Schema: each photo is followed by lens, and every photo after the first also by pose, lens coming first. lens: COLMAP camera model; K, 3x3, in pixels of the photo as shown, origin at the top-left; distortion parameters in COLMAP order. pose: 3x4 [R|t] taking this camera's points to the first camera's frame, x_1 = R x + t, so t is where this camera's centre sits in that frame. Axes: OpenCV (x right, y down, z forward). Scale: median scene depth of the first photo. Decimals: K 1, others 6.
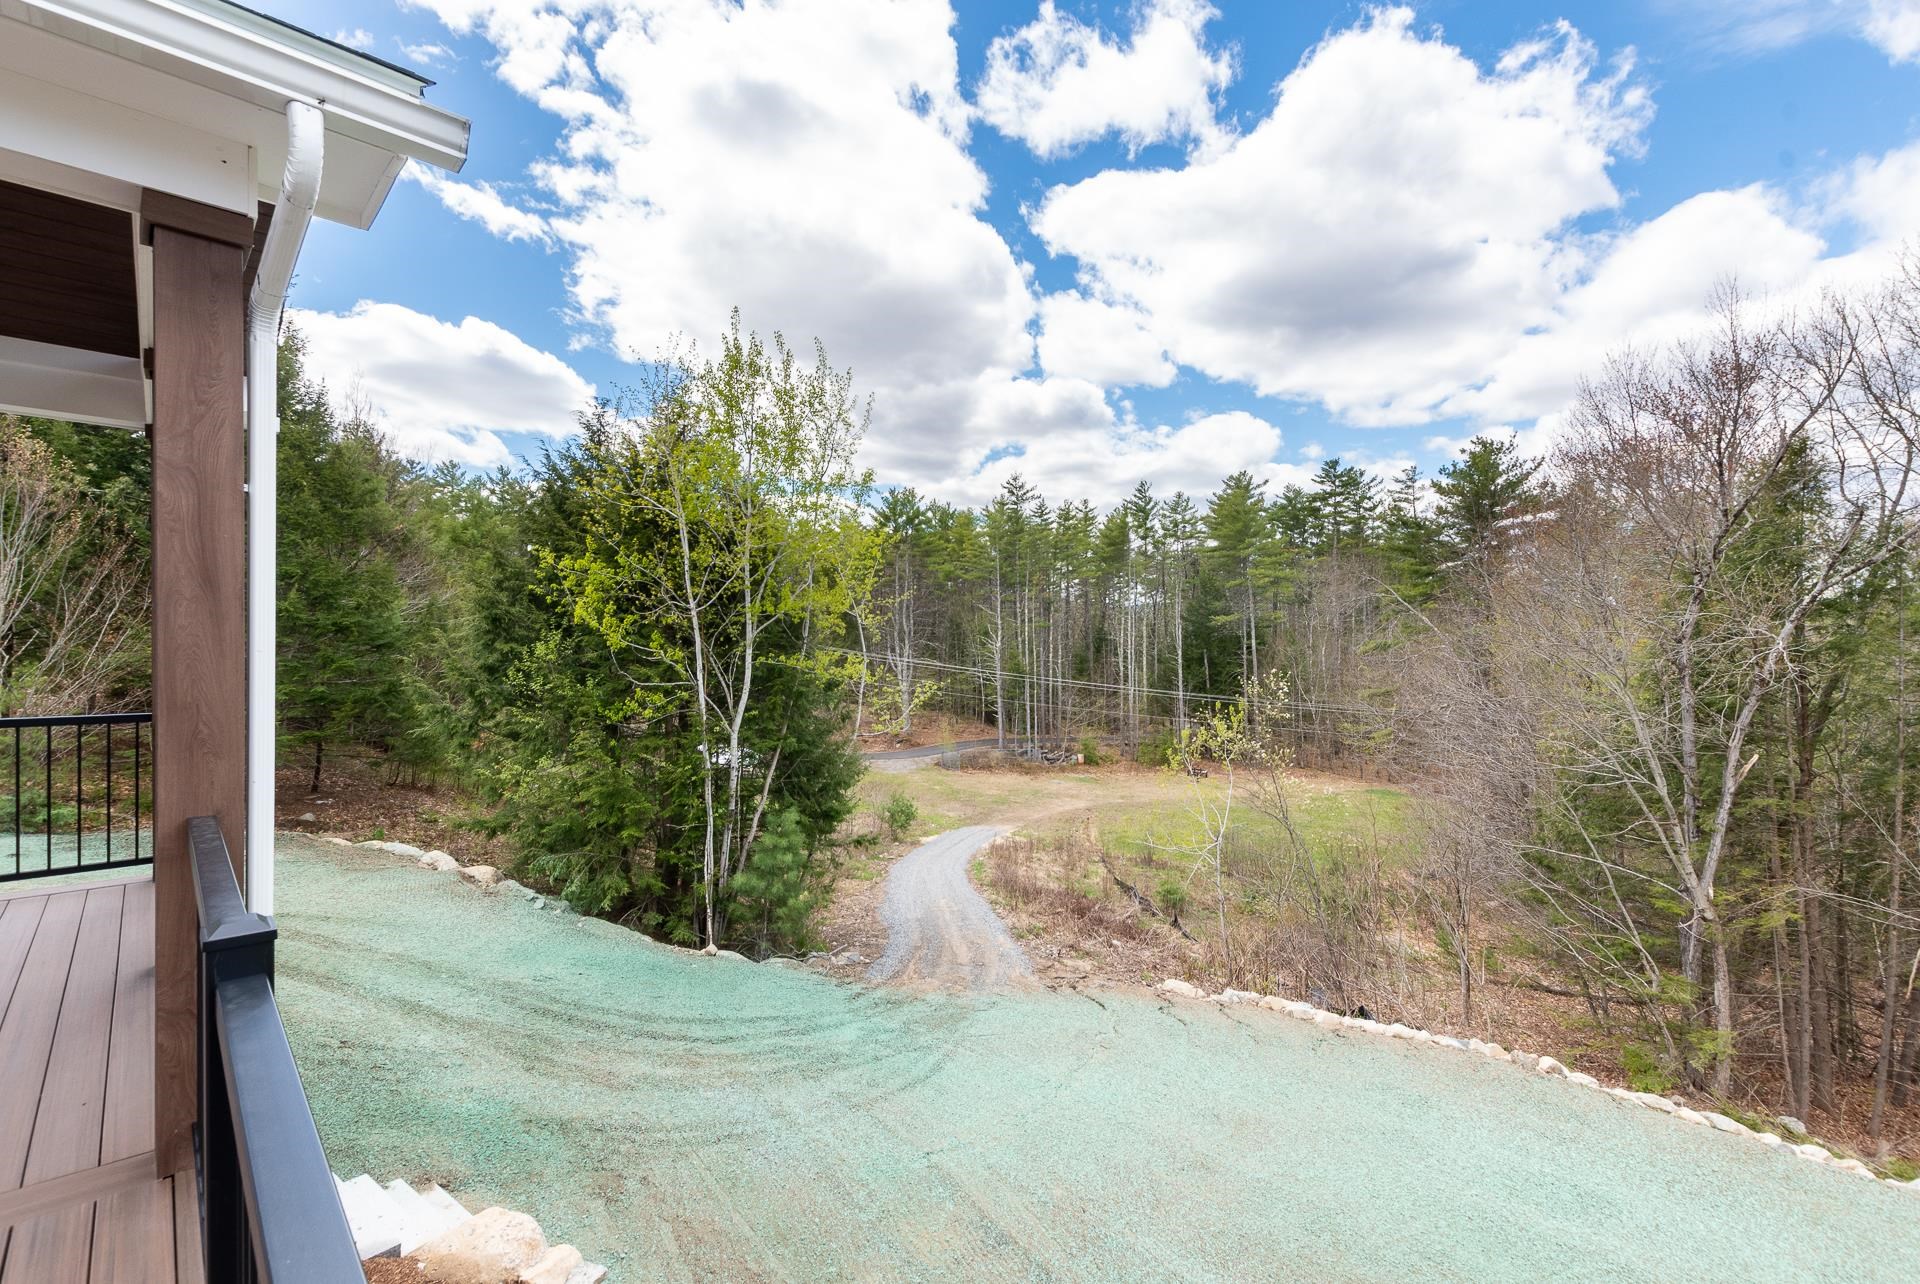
lens RADIAL K [[845.5, 0, 960.0], [0, 845.5, 642.0], [0, 0, 1]] dist [0.000090, 0.000046]
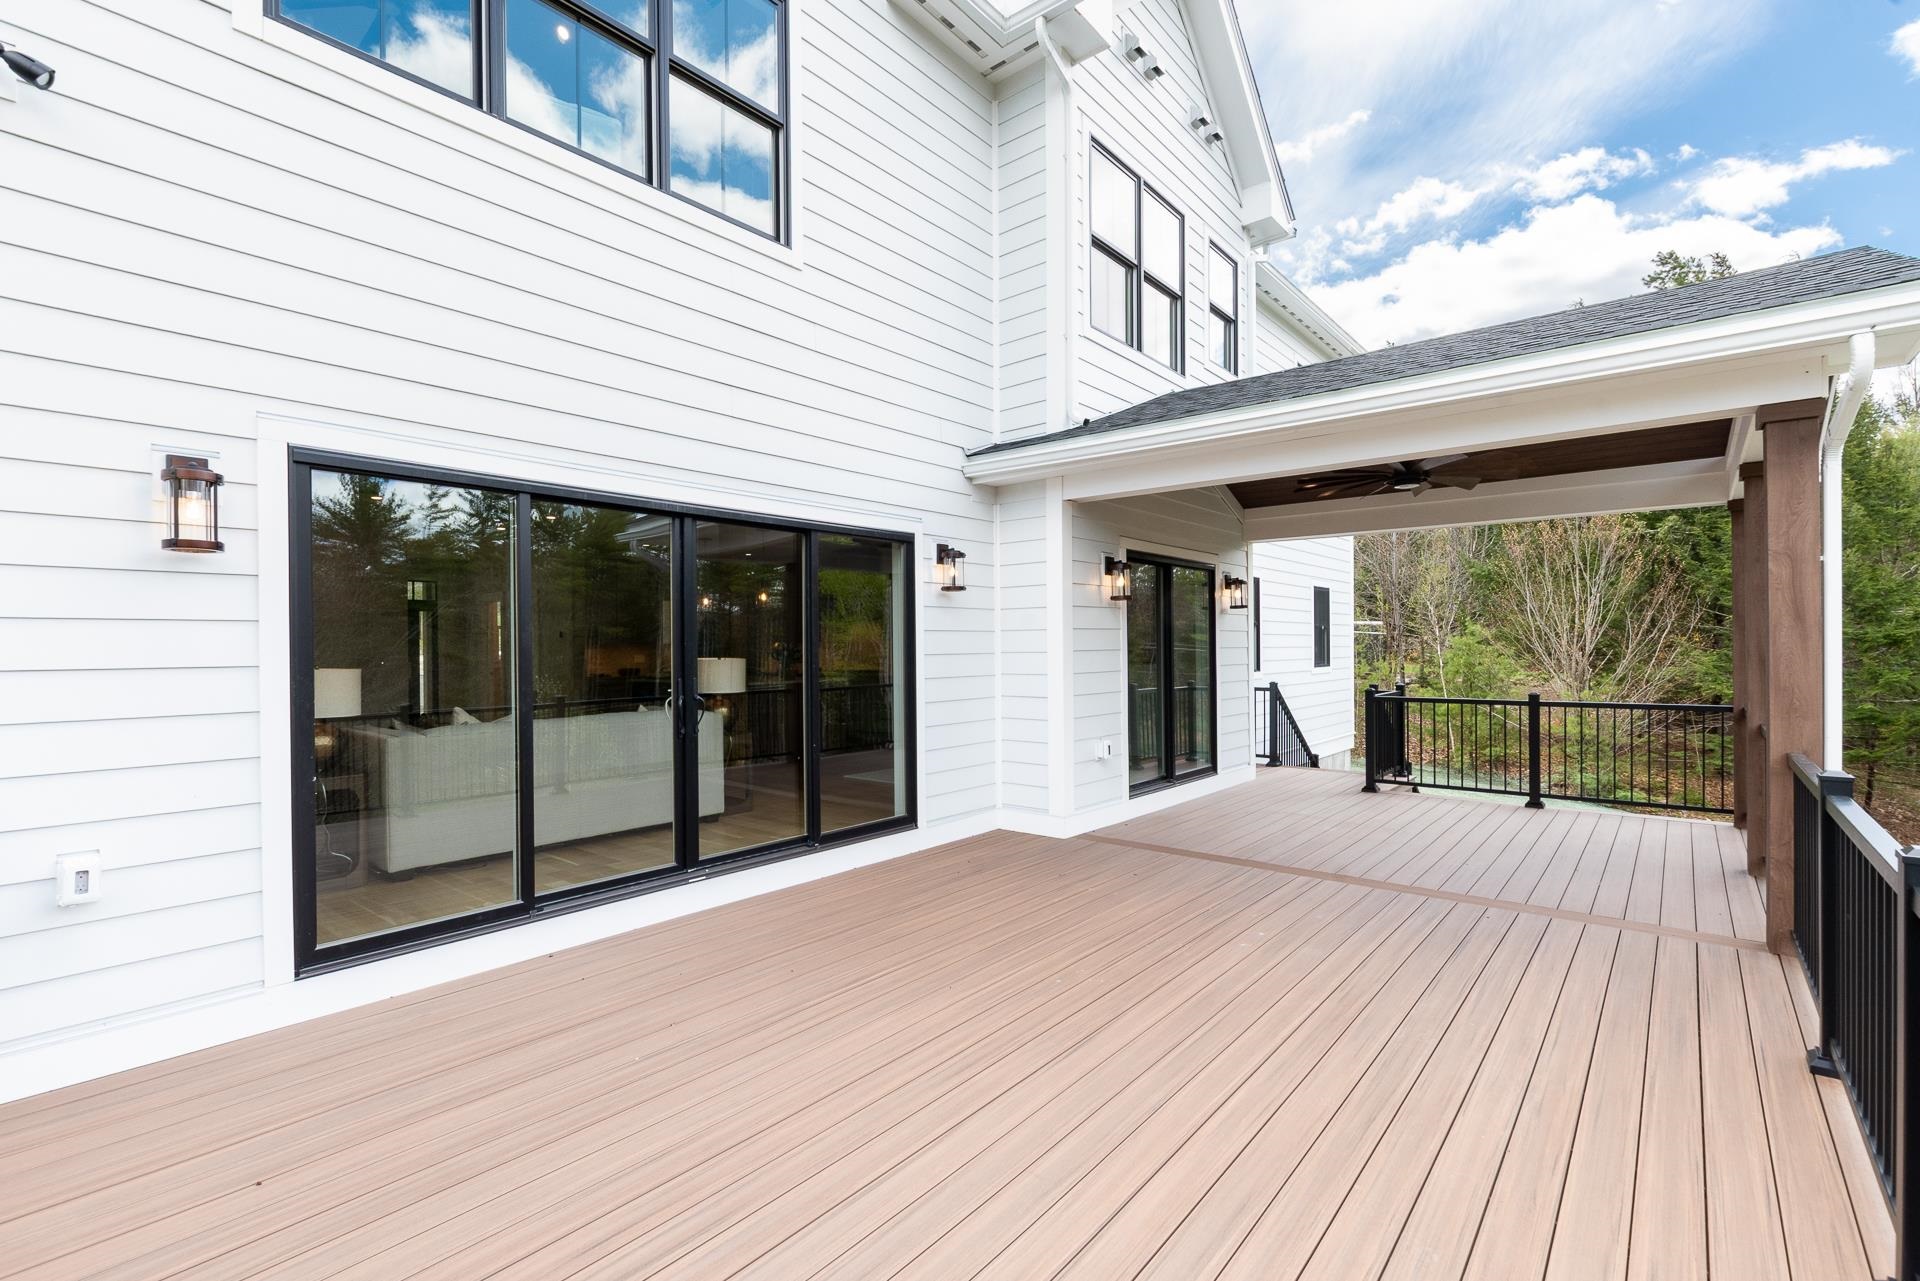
lens RADIAL K [[869.4, 0, 961.8], [0, 869.4, 669.4], [0, 0, 1]] dist [-0.000292, 0.000086]
pose [[0.116936, 0.002934, -0.993135, 0.091450], [0.009455, 0.999947, 0.004068, 0.001741], [0.993094, -0.009866, 0.116902, -0.122807]]
